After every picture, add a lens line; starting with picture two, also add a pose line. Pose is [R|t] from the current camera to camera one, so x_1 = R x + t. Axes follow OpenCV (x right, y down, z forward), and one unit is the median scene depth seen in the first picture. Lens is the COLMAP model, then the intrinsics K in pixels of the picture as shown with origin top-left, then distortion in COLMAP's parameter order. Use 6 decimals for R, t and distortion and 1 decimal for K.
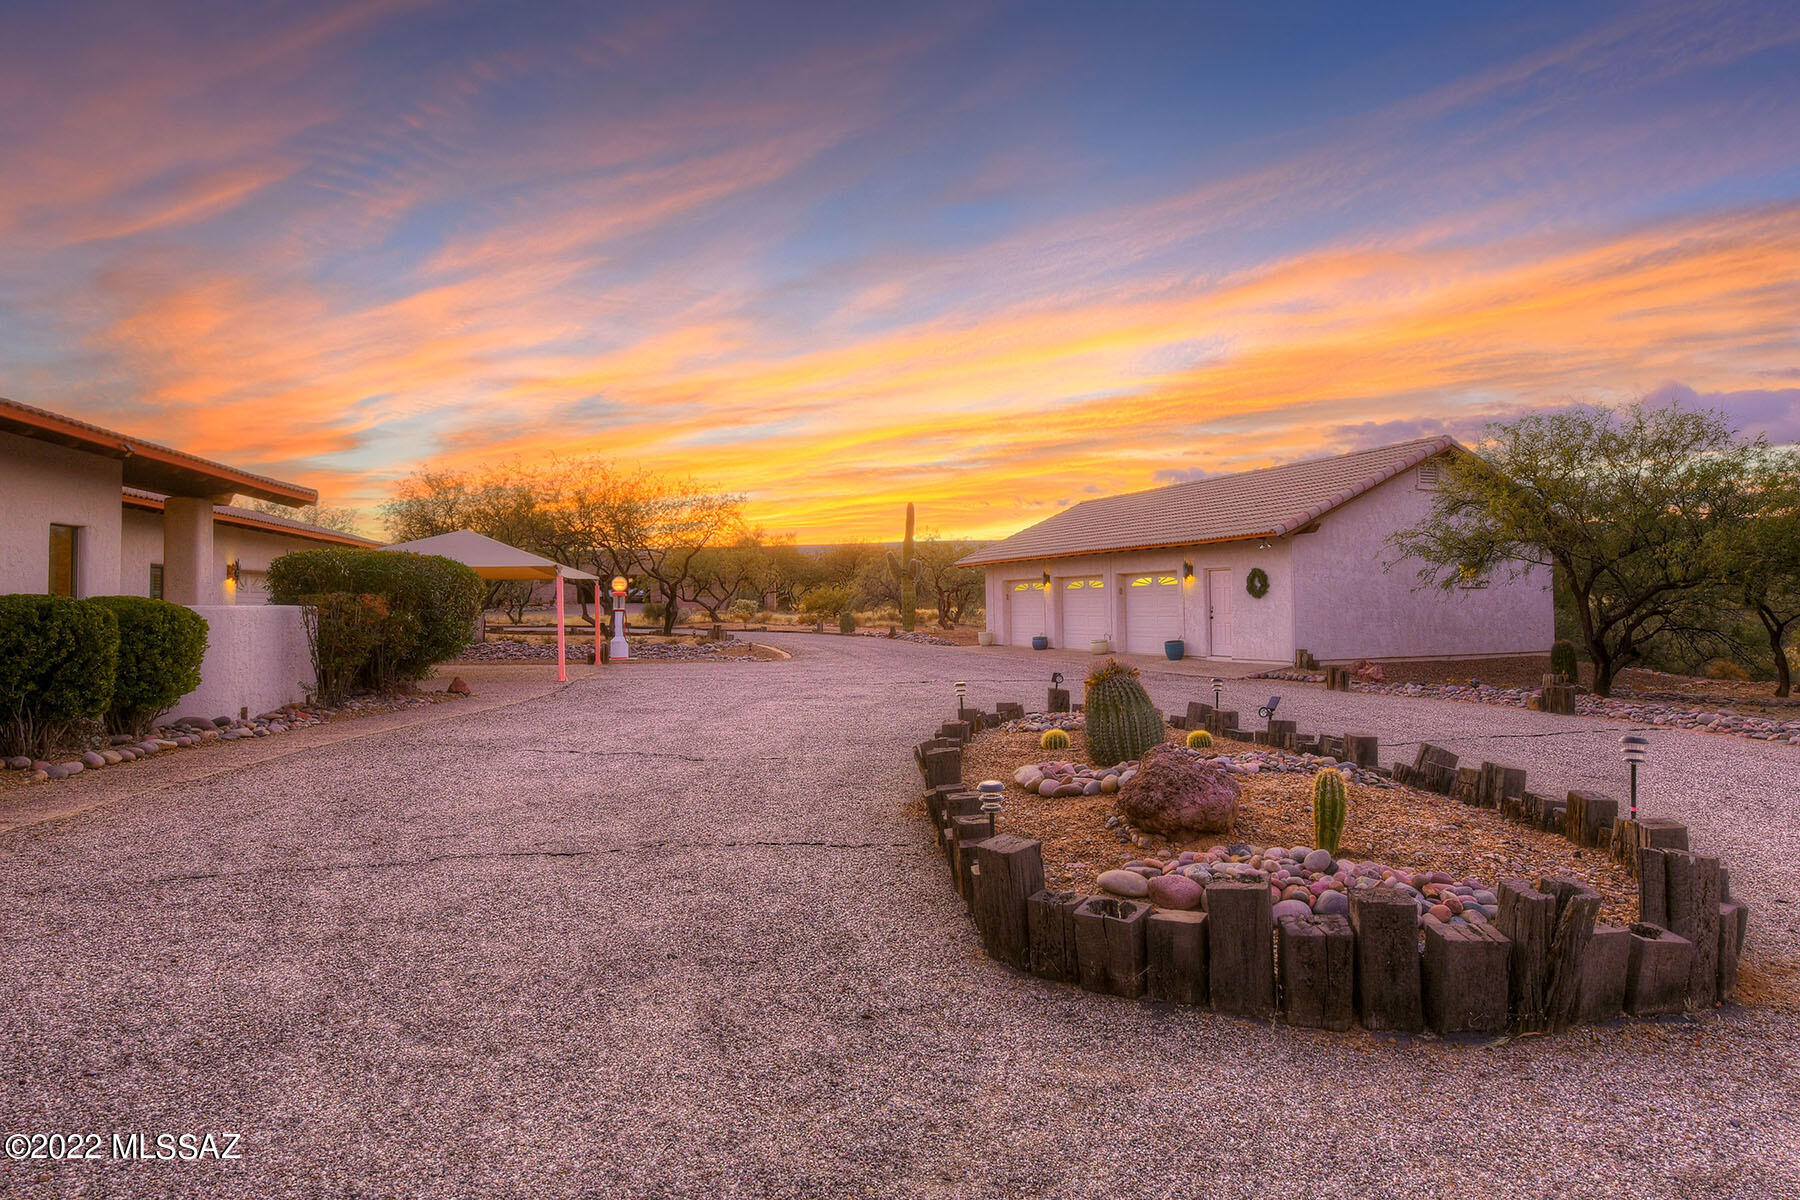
lens RADIAL K [[1063.2, 0, 900.0], [0, 1063.2, 600.0], [0, 0, 1]] dist [-0.000097, -0.000140]
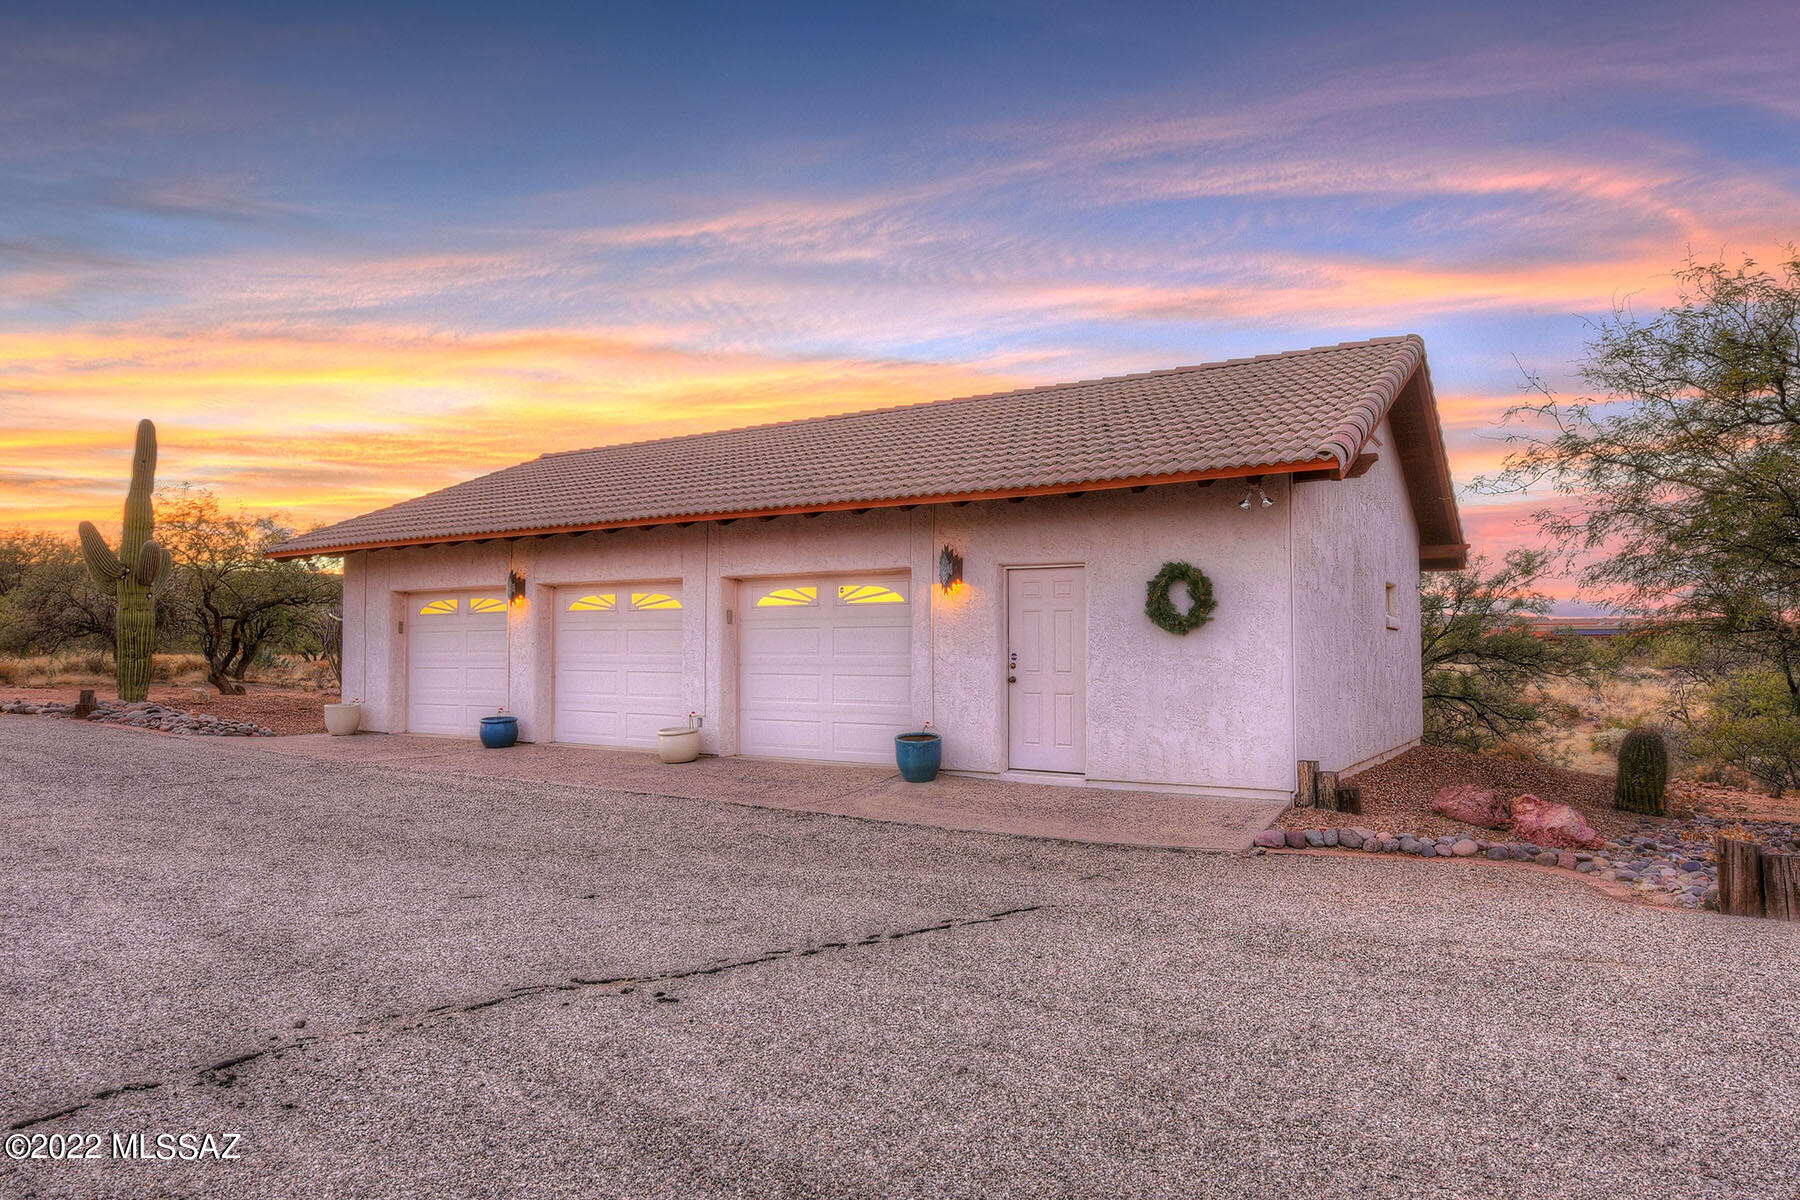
lens RADIAL K [[1057.2, 0, 901.4], [0, 1057.2, 629.4], [0, 0, 1]] dist [0.001281, 0.000233]
pose [[0.804895, 0.029286, 0.592695, 0.004061], [-0.017288, 0.999515, -0.025910, 0.005886], [-0.593166, 0.010608, 0.805010, 0.497874]]
